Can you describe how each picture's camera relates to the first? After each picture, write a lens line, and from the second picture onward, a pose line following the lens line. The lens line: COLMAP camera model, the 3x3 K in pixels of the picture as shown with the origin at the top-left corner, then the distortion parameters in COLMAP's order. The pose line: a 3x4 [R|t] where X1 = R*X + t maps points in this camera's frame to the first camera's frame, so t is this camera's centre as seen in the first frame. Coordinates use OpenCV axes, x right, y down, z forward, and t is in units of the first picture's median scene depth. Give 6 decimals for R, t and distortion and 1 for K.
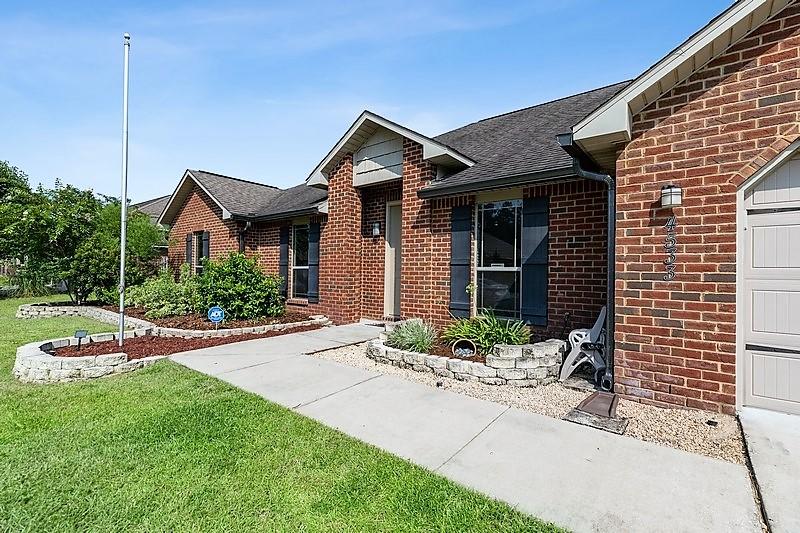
lens RADIAL K [[355.4, 0, 398.3], [0, 355.4, 270.6], [0, 0, 1]] dist [0.002799, 0.000303]
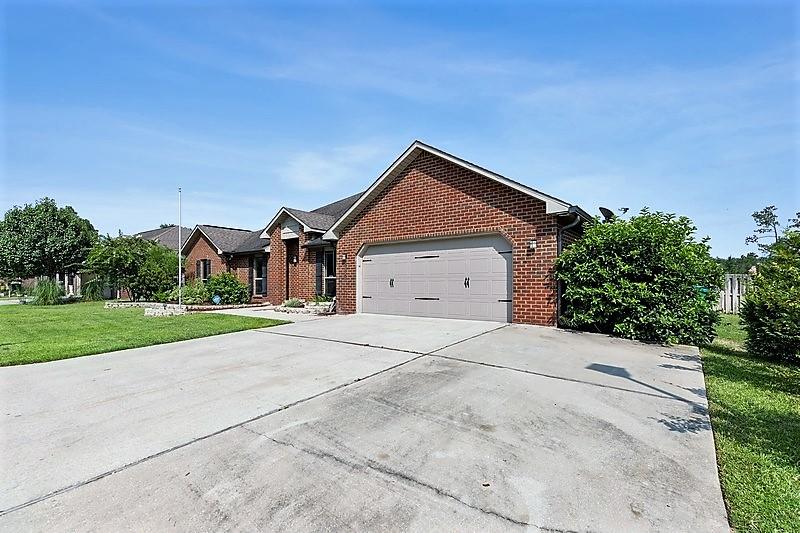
lens RADIAL K [[368.6, 0, 403.5], [0, 368.6, 283.3], [0, 0, 1]] dist [0.025508, 0.000050]
pose [[0.999789, -0.016809, 0.011824, 0.545593], [0.016781, 0.999856, 0.002531, 0.026256], [-0.011865, -0.002332, 0.999927, -1.150451]]
